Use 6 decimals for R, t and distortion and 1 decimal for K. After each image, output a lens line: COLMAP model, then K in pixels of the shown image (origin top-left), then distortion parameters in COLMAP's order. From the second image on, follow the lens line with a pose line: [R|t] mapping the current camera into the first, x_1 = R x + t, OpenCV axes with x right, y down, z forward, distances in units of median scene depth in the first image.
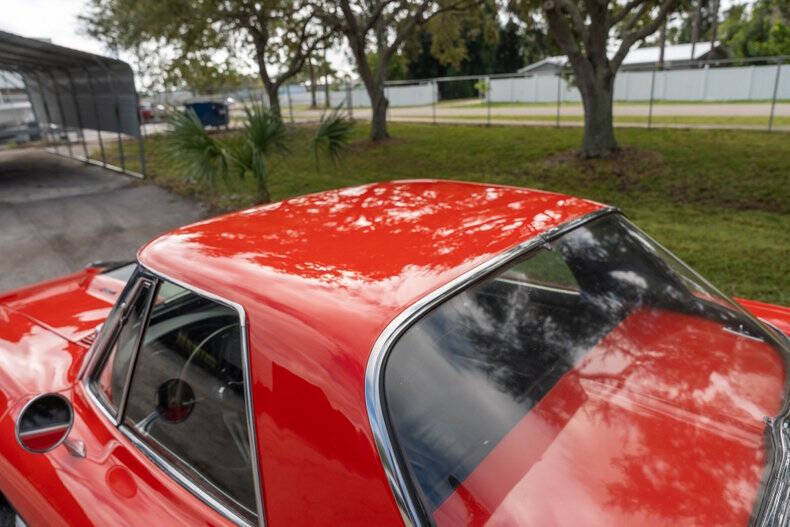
lens RADIAL K [[527.9, 0, 388.8], [0, 527.9, 270.2], [0, 0, 1]] dist [-0.027134, -0.000637]
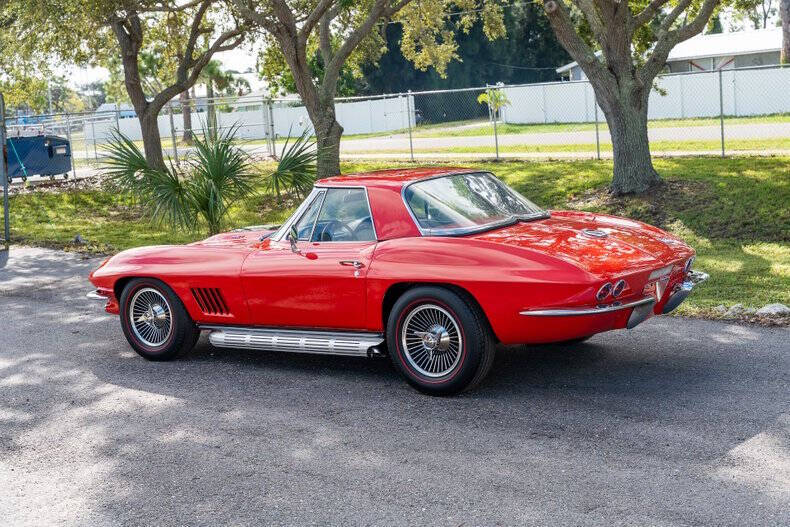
lens RADIAL K [[1016.1, 0, 387.7], [0, 1016.1, 266.7], [0, 0, 1]] dist [0.018806, 0.000000]
pose [[0.997943, -0.029906, 0.056702, -0.013325], [0.039259, 0.984352, -0.171783, 0.050401], [-0.050678, 0.173656, 0.983502, -0.160473]]
